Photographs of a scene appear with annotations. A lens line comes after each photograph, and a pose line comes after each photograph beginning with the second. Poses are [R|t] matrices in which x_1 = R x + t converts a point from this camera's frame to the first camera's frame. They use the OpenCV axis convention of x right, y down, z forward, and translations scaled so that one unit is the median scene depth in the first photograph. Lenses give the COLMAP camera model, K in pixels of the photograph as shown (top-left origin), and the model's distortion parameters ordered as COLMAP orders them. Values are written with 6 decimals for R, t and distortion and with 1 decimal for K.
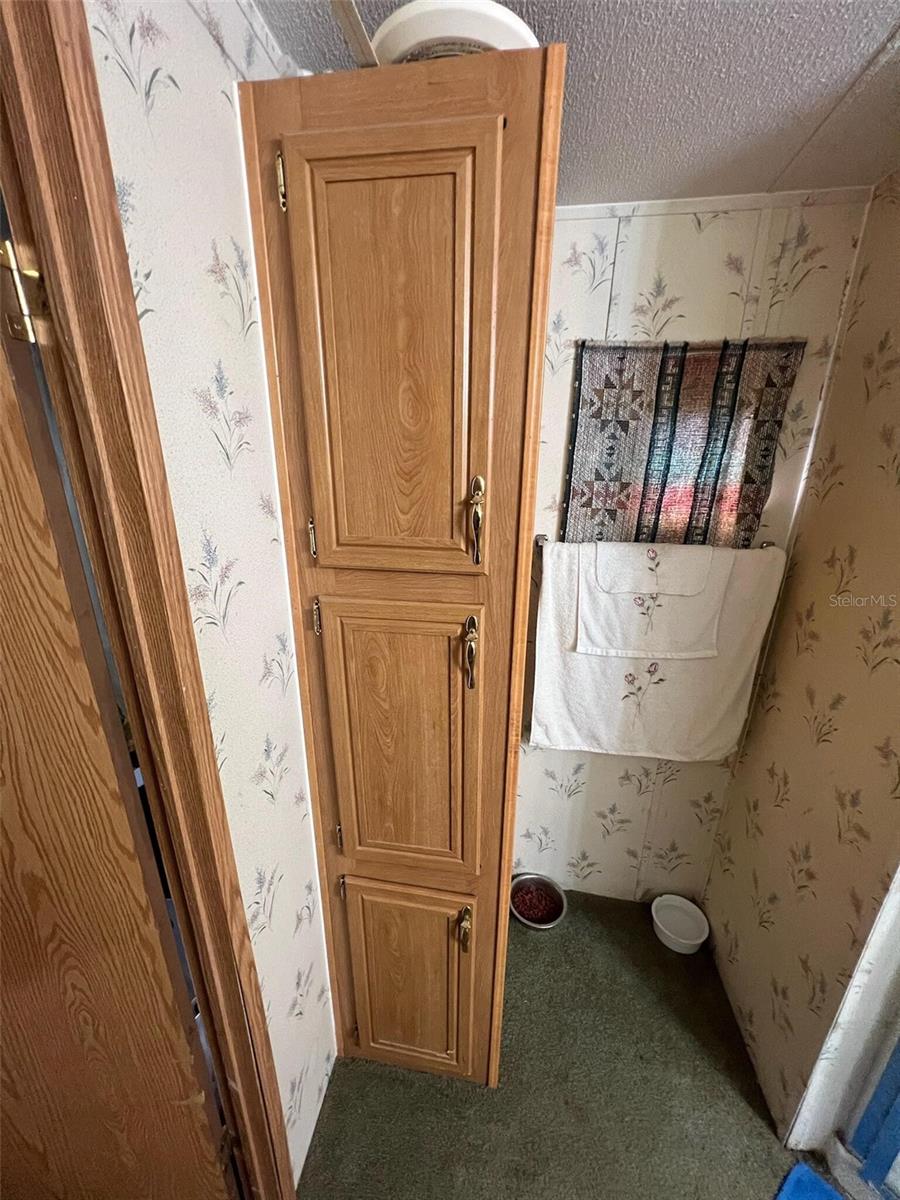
lens RADIAL K [[480.7, 0, 448.6], [0, 480.7, 599.0], [0, 0, 1]] dist [-0.002788, 0.000666]
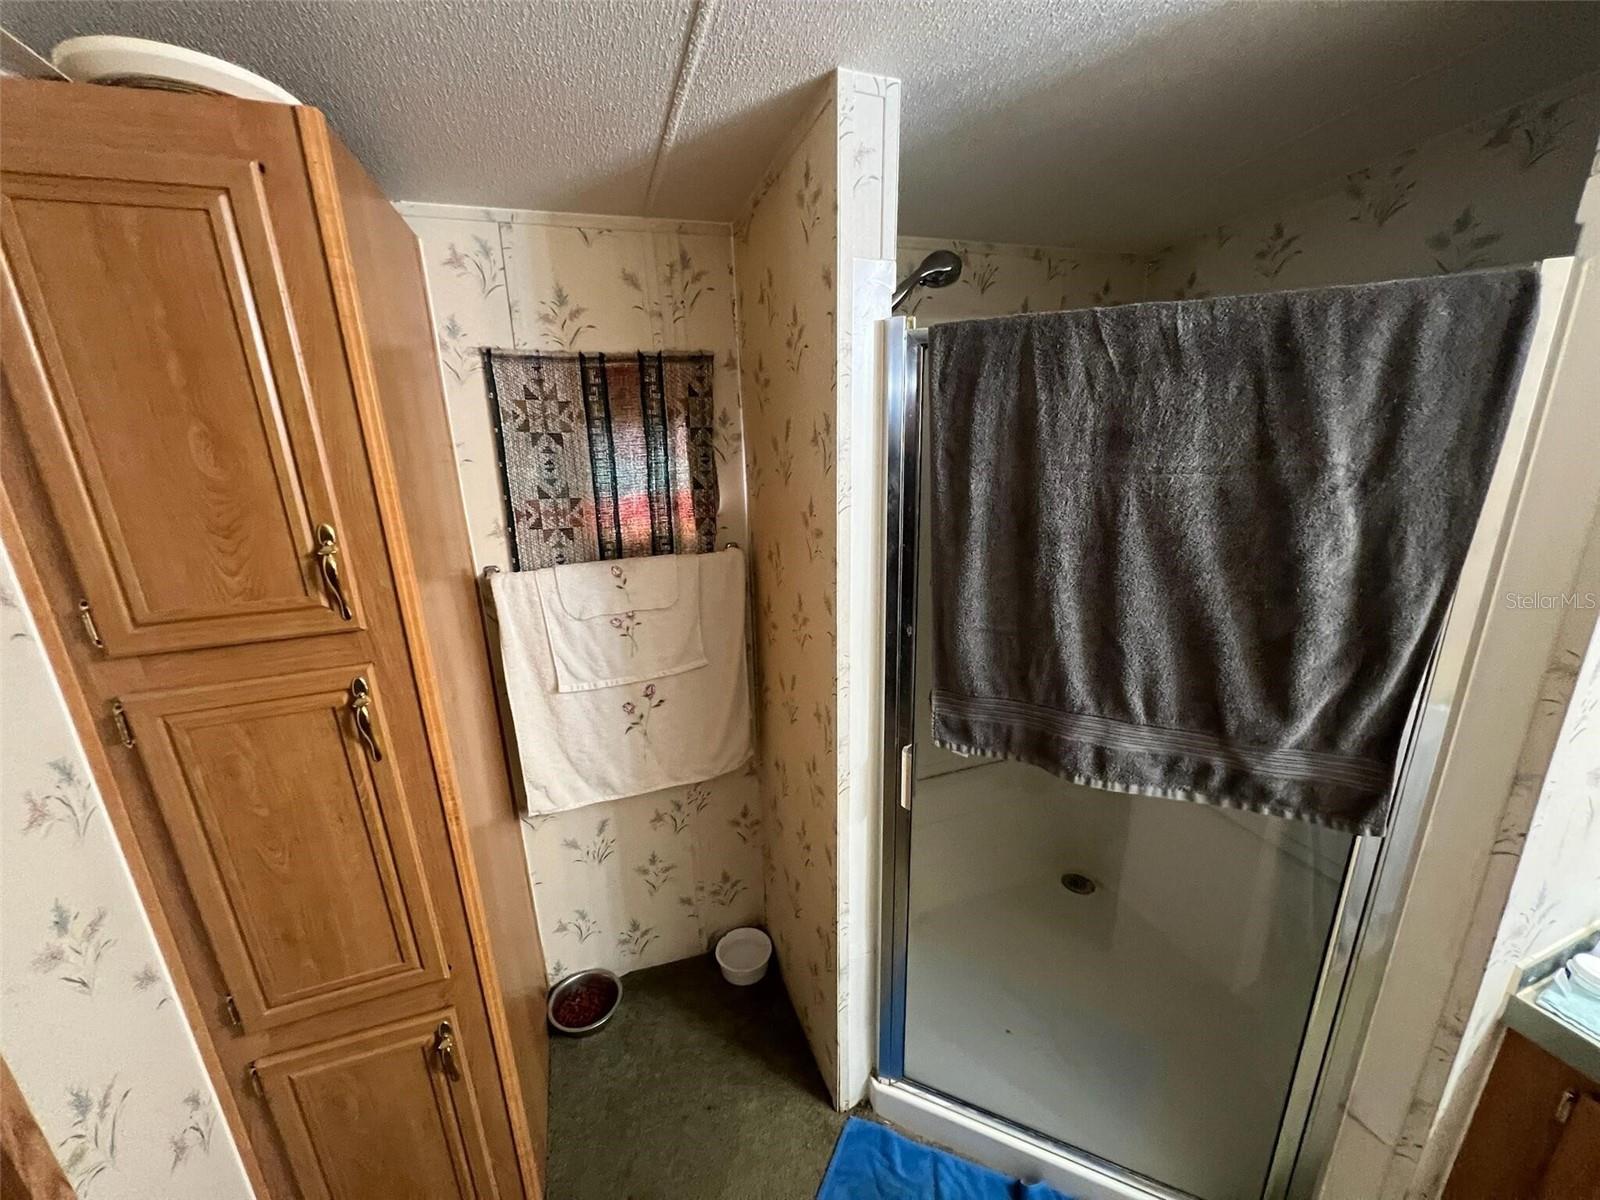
lens RADIAL K [[640.9, 0, 803.9], [0, 640.9, 601.7], [0, 0, 1]] dist [-0.002788, 0.000666]
pose [[0.873908, -0.164594, 0.457377, 0.169549], [0.184332, 0.982863, 0.001497, 0.031562], [-0.449785, 0.083001, 0.889272, -0.281888]]
